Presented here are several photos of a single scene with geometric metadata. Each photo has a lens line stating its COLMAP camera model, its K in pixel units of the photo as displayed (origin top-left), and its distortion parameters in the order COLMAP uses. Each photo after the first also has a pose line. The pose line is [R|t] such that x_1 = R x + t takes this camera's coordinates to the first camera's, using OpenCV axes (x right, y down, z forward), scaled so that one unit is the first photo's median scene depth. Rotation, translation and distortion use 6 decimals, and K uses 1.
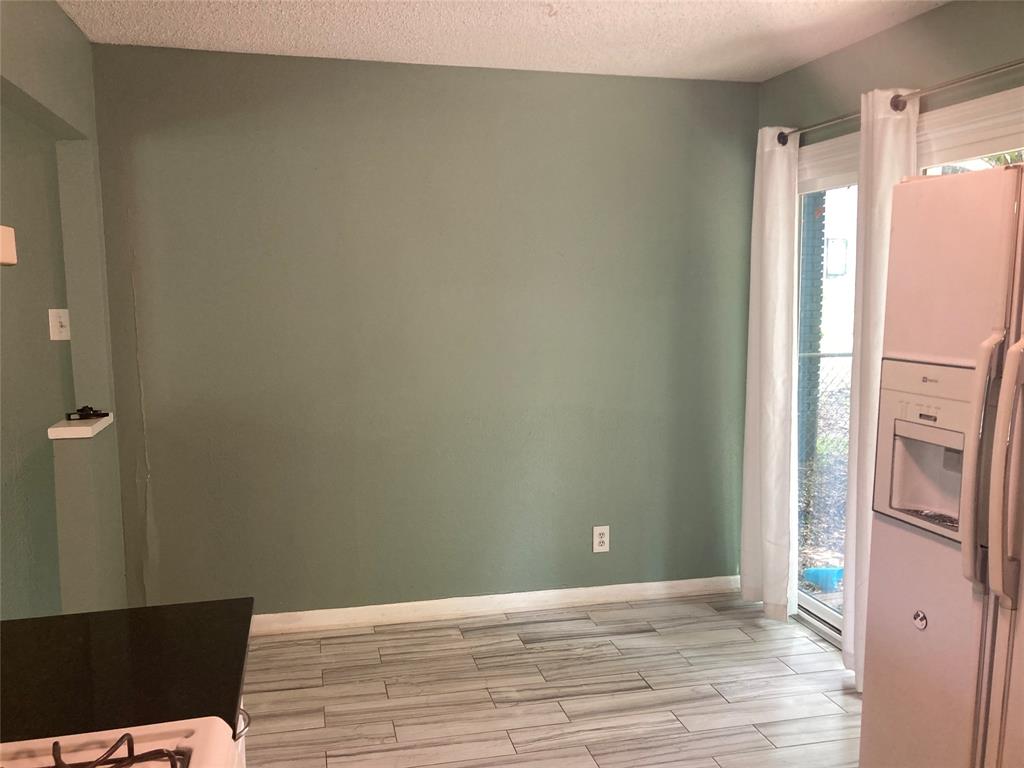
lens RADIAL K [[847.1, 0, 501.5], [0, 847.1, 395.3], [0, 0, 1]] dist [0.060784, -0.068159]
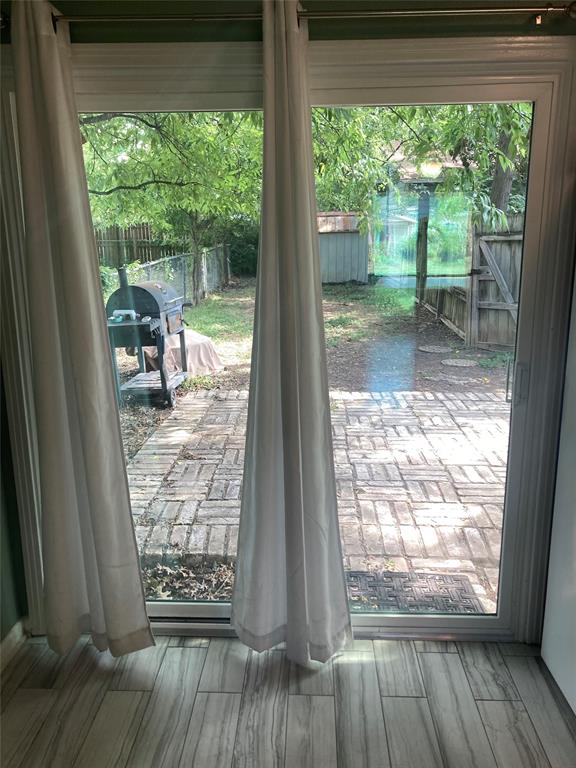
lens RADIAL K [[630.4, 0, 288.3], [0, 630.4, 365.8], [0, 0, 1]] dist [0.065553, -0.131448]
pose [[0.257143, -0.199380, 0.945582, -0.201719], [0.123552, 0.977238, 0.172456, -0.112342], [-0.958443, 0.072483, 0.275924, 0.849108]]
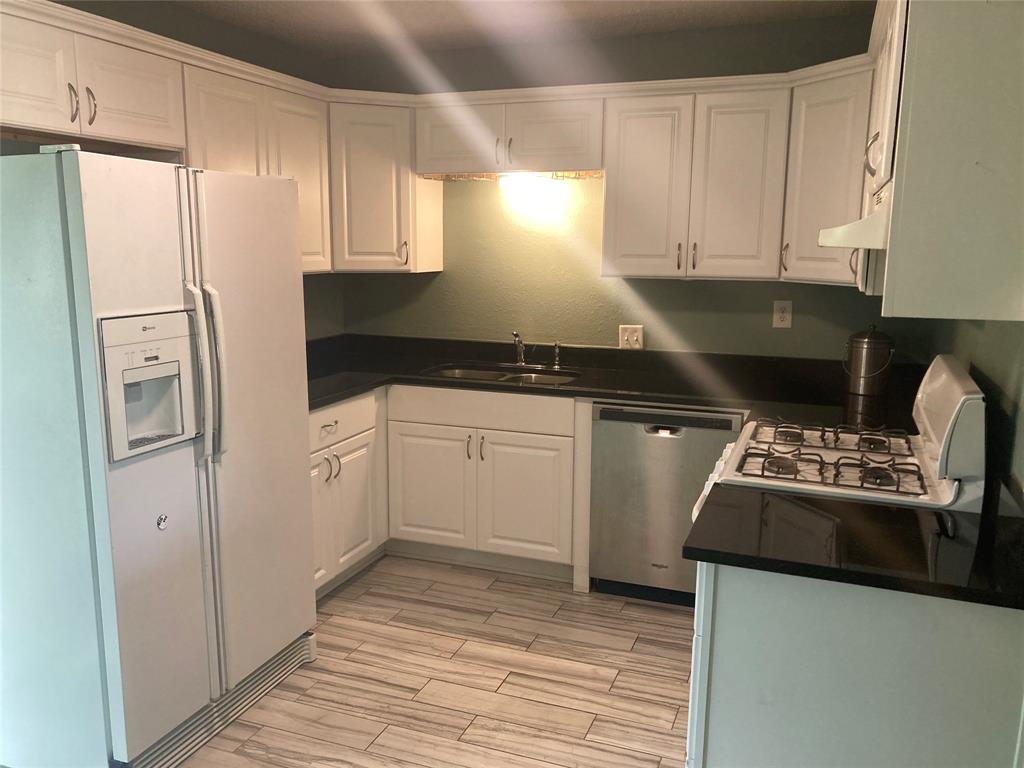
lens RADIAL K [[847.1, 0, 501.5], [0, 847.1, 395.3], [0, 0, 1]] dist [0.060784, -0.068159]
pose [[-0.826918, -0.103549, 0.552706, -0.374825], [0.062172, 0.960037, 0.272879, -0.141961], [-0.558874, 0.260012, -0.787435, 1.064402]]
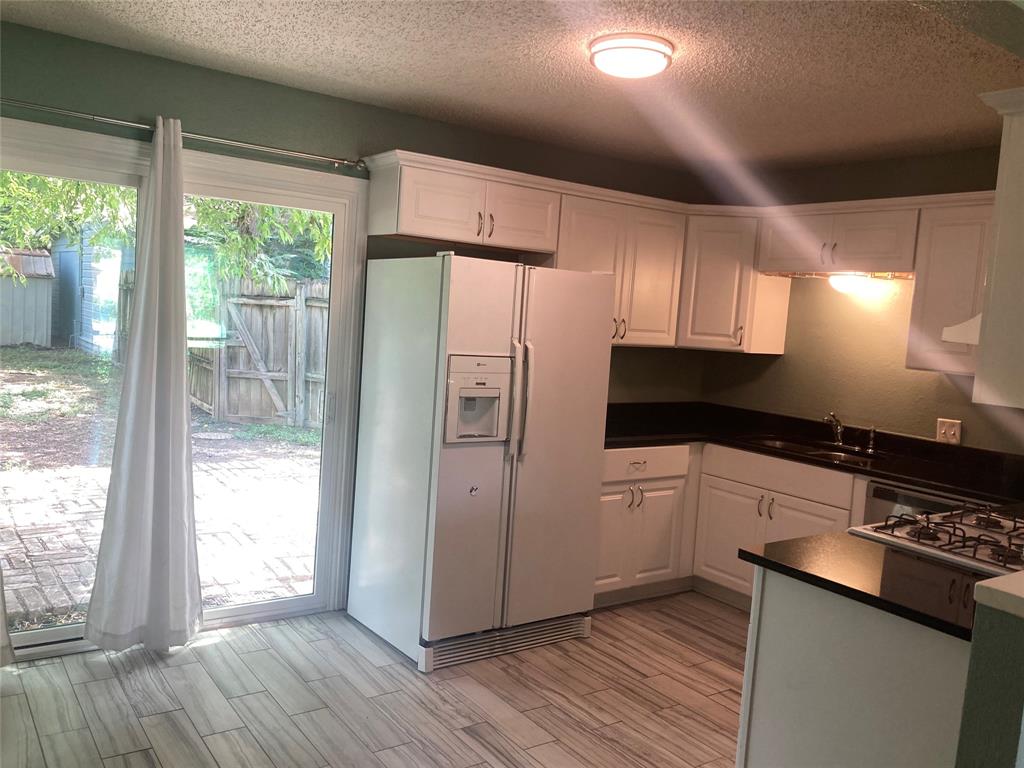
lens RADIAL K [[856.2, 0, 512.0], [0, 856.2, 384.0], [0, 0, 1]] dist [0.049426, -0.011410]
pose [[-0.386062, -0.103260, 0.916675, -0.808371], [0.041861, 0.990730, 0.129232, -0.137437], [-0.921523, 0.088264, -0.378160, 1.042070]]
